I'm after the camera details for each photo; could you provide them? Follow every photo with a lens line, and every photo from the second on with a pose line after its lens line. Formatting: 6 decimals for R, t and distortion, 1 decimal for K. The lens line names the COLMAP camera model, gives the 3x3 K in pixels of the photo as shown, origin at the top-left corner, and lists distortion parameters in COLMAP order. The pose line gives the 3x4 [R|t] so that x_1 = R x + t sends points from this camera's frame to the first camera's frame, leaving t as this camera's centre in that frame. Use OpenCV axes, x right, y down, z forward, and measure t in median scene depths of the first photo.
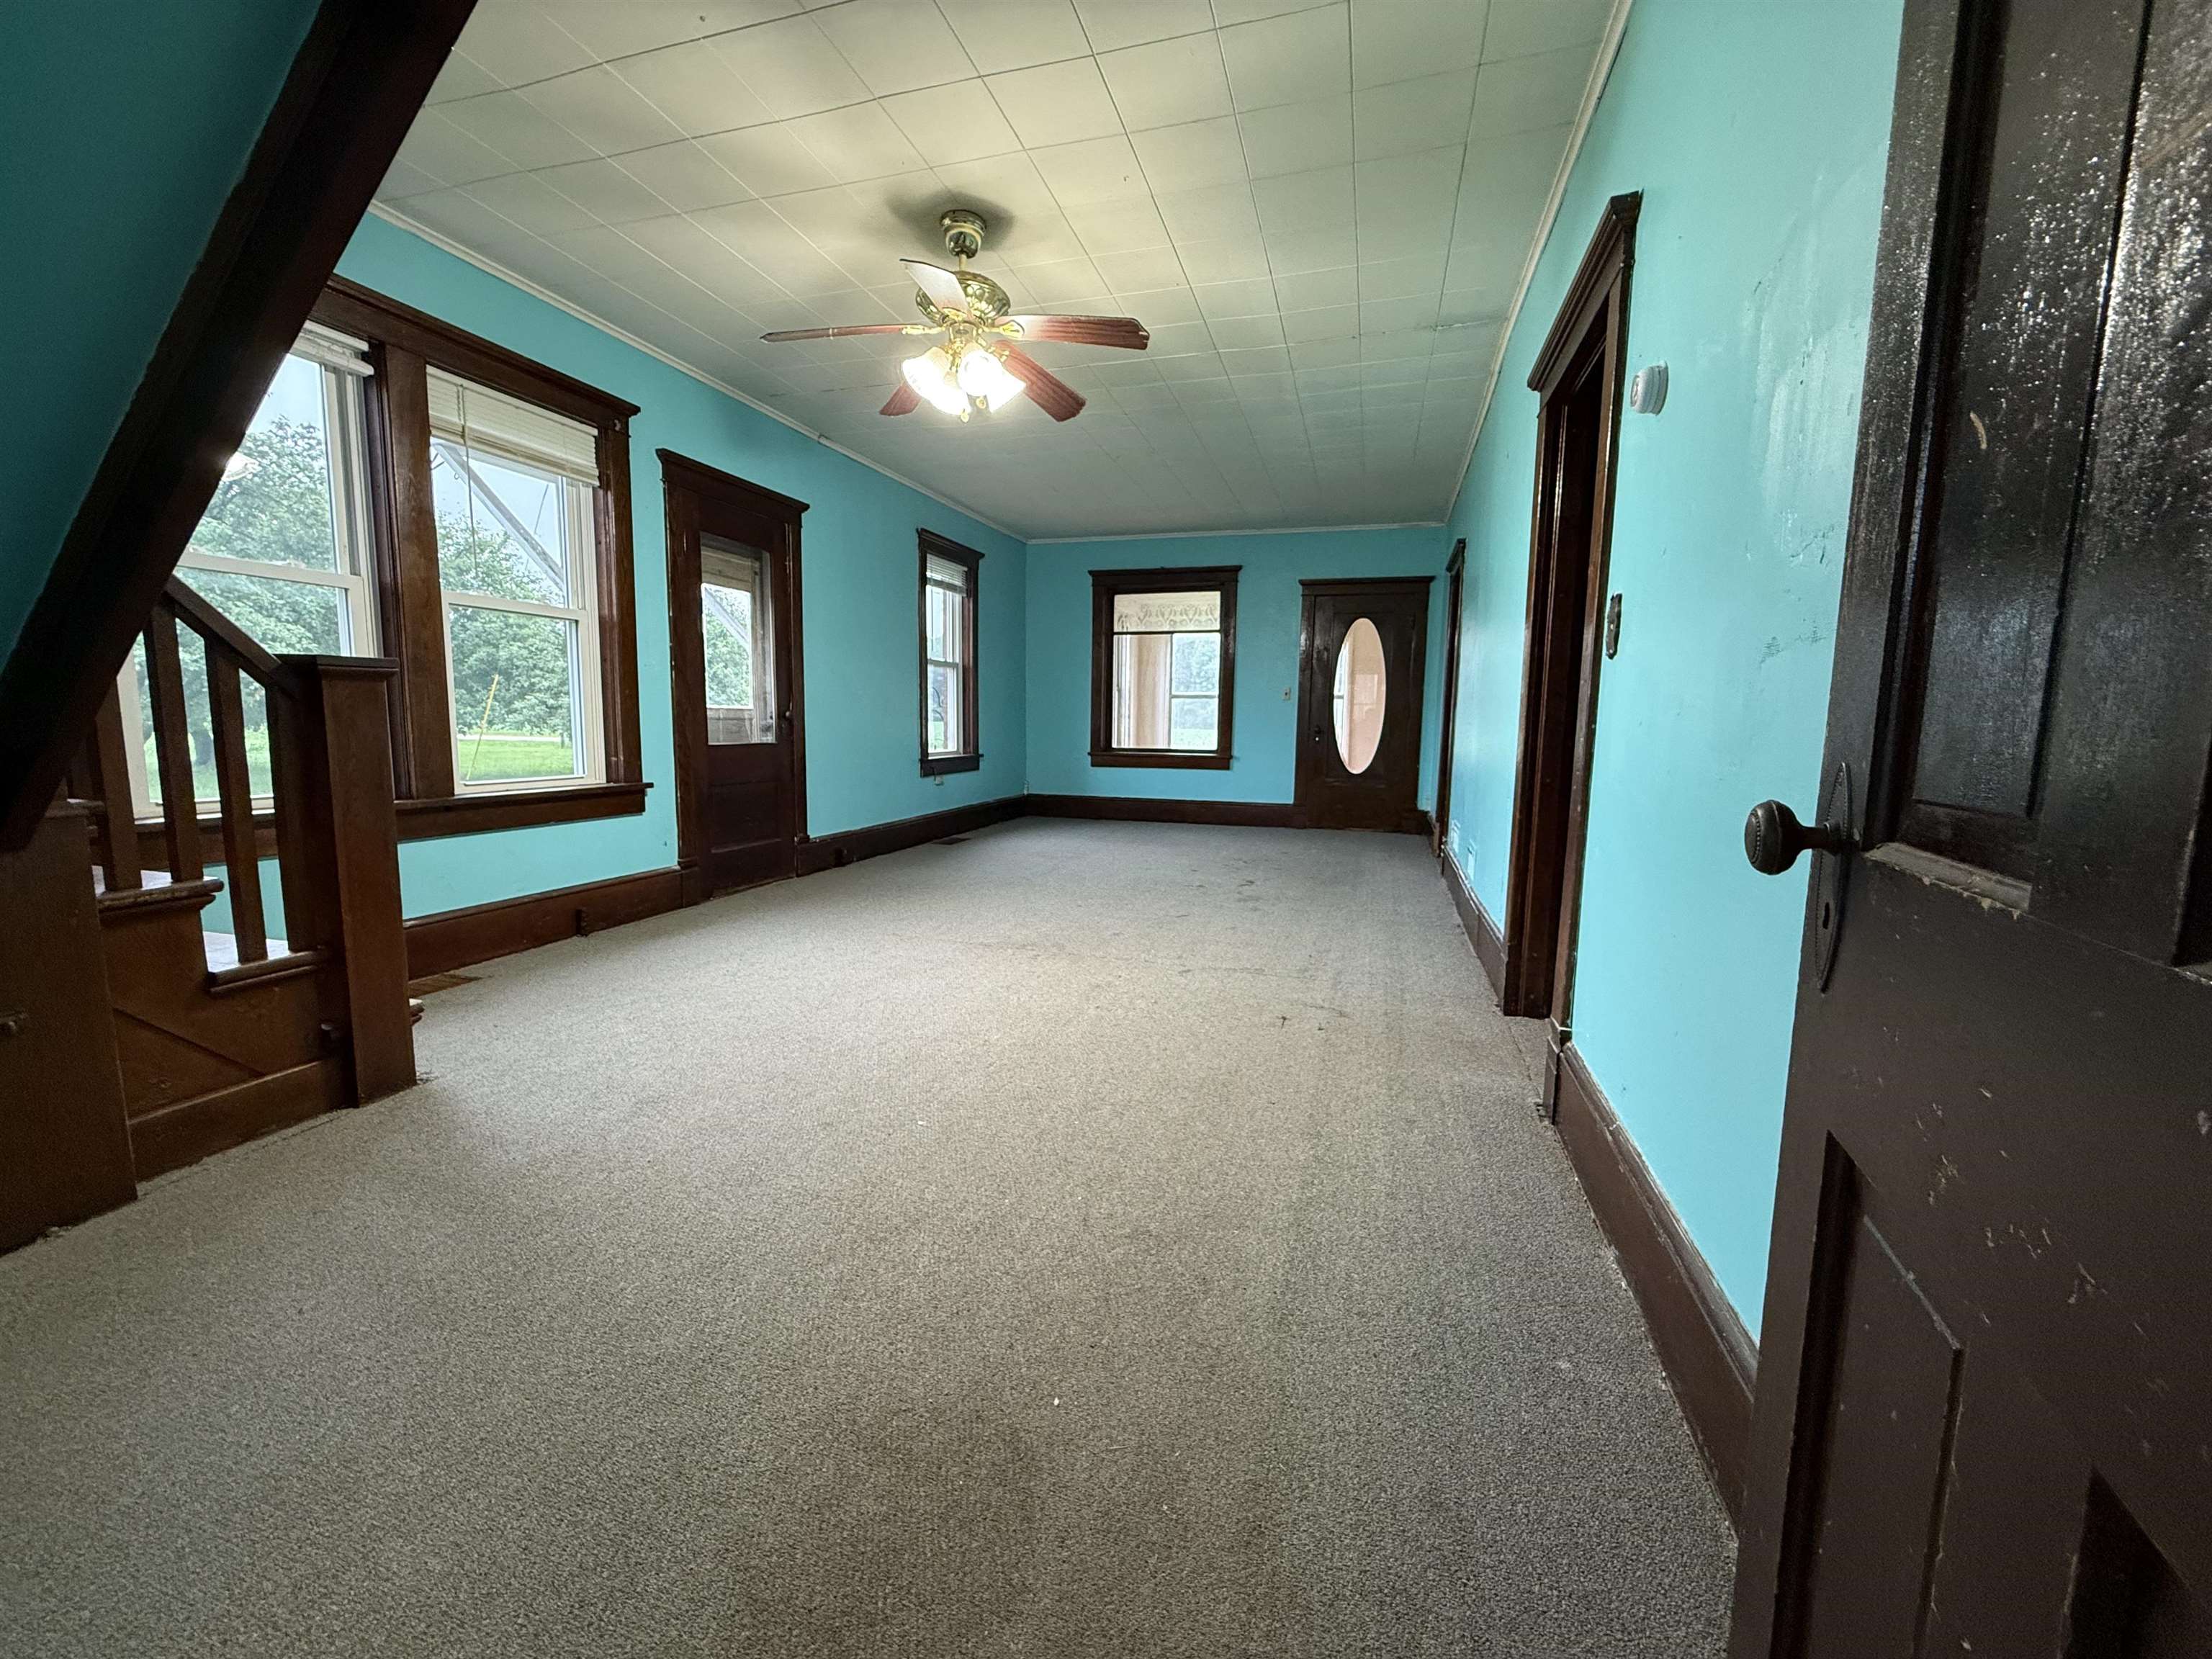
lens RADIAL K [[880.9, 0, 1098.9], [0, 880.9, 827.2], [0, 0, 1]] dist [-0.000381, 0.000403]
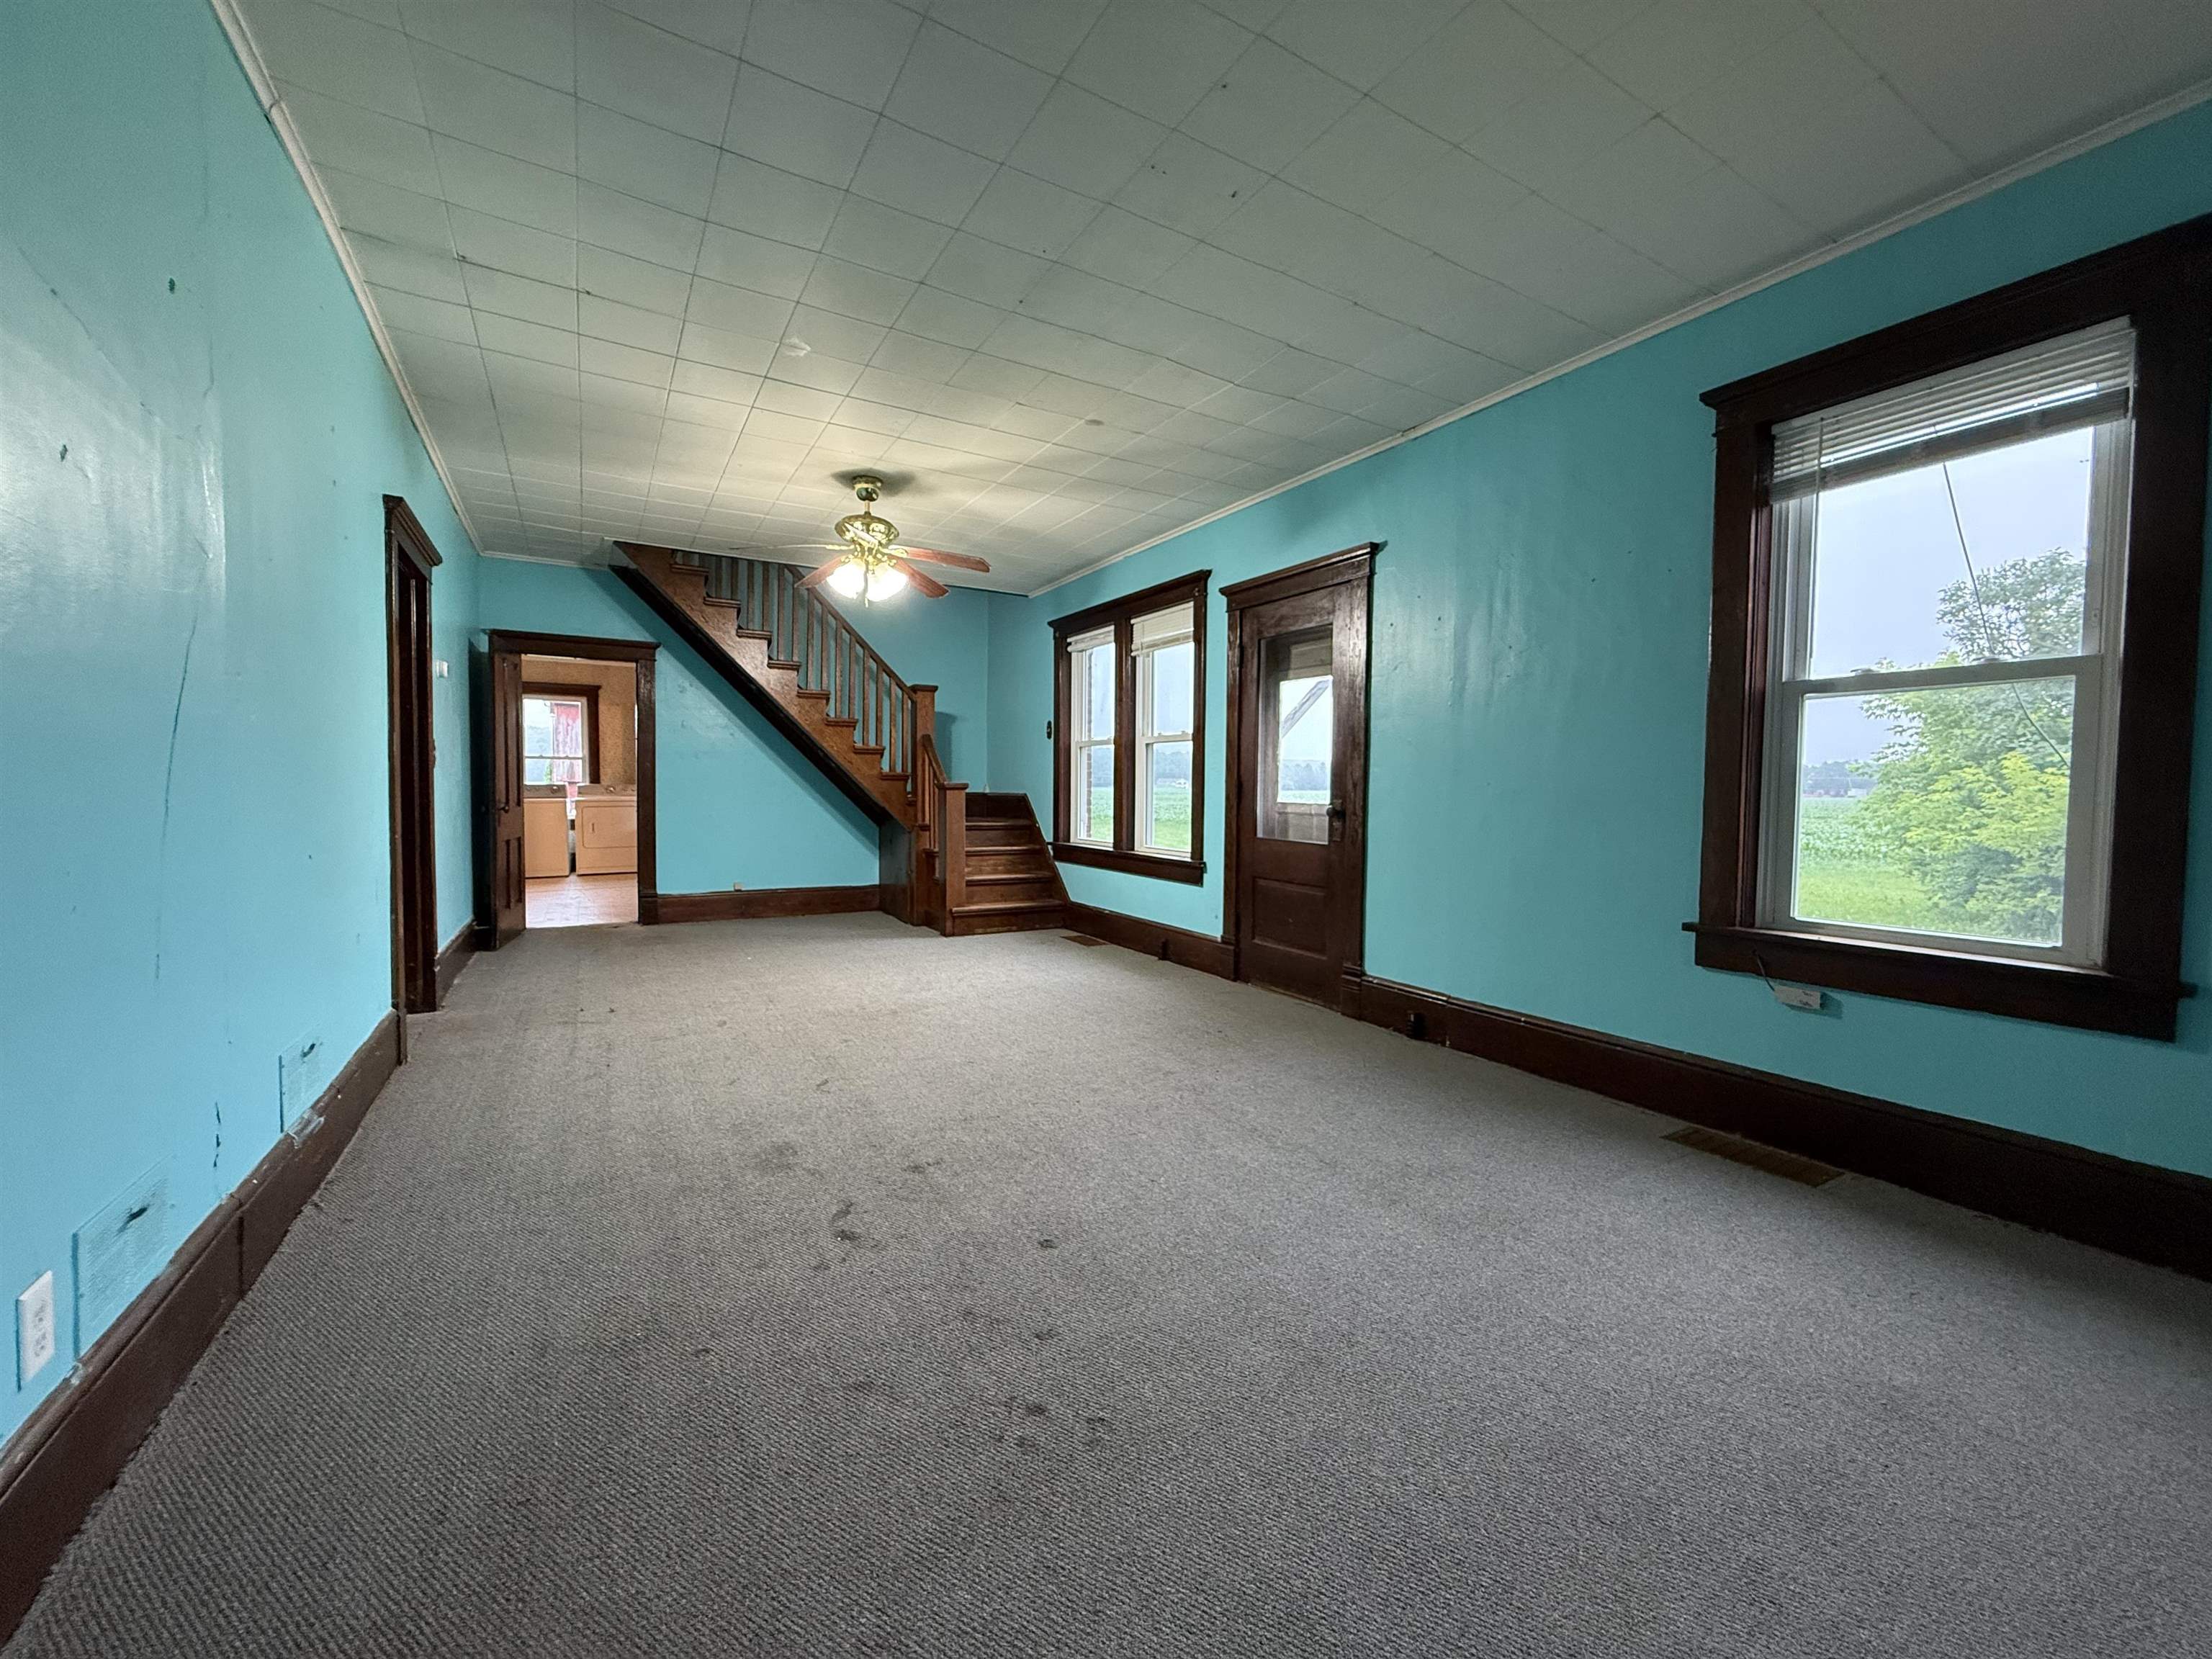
lens RADIAL K [[880.9, 0, 1098.9], [0, 880.9, 827.2], [0, 0, 1]] dist [-0.000381, 0.000403]
pose [[-0.689903, 0.014709, -0.723752, 0.435257], [-0.109541, 0.986159, 0.124460, -0.209964], [0.715566, 0.165146, -0.678743, 1.541652]]
